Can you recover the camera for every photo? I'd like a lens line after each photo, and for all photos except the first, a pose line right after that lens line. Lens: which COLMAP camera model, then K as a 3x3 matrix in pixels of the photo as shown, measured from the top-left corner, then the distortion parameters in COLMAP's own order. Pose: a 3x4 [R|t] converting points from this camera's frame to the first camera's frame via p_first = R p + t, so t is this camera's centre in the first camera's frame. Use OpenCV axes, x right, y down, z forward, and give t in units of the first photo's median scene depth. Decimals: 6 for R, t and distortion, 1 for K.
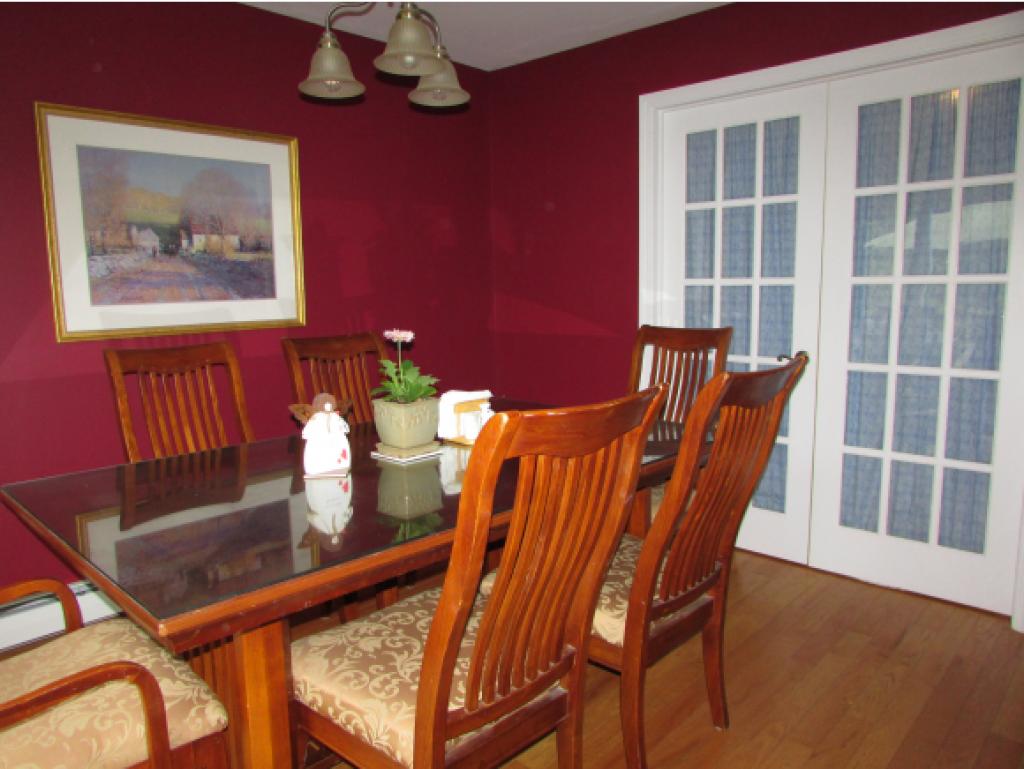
lens RADIAL K [[728.3, 0, 498.6], [0, 728.3, 385.3], [0, 0, 1]] dist [-0.015424, -0.000999]
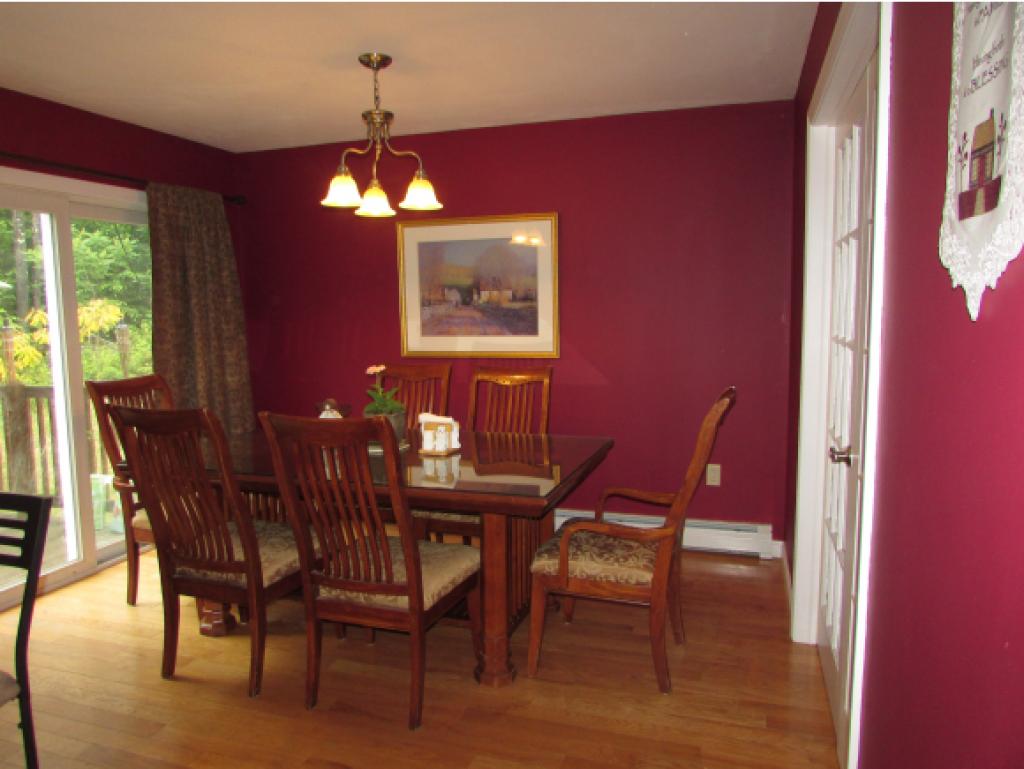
lens RADIAL K [[722.3, 0, 512.0], [0, 722.3, 384.5], [0, 0, 1]] dist [-0.080076, -0.001004]
pose [[0.455359, 0.106270, -0.883943, 0.938198], [-0.121872, 0.990945, 0.056352, -0.110025], [0.881927, 0.082068, 0.464187, 0.389794]]
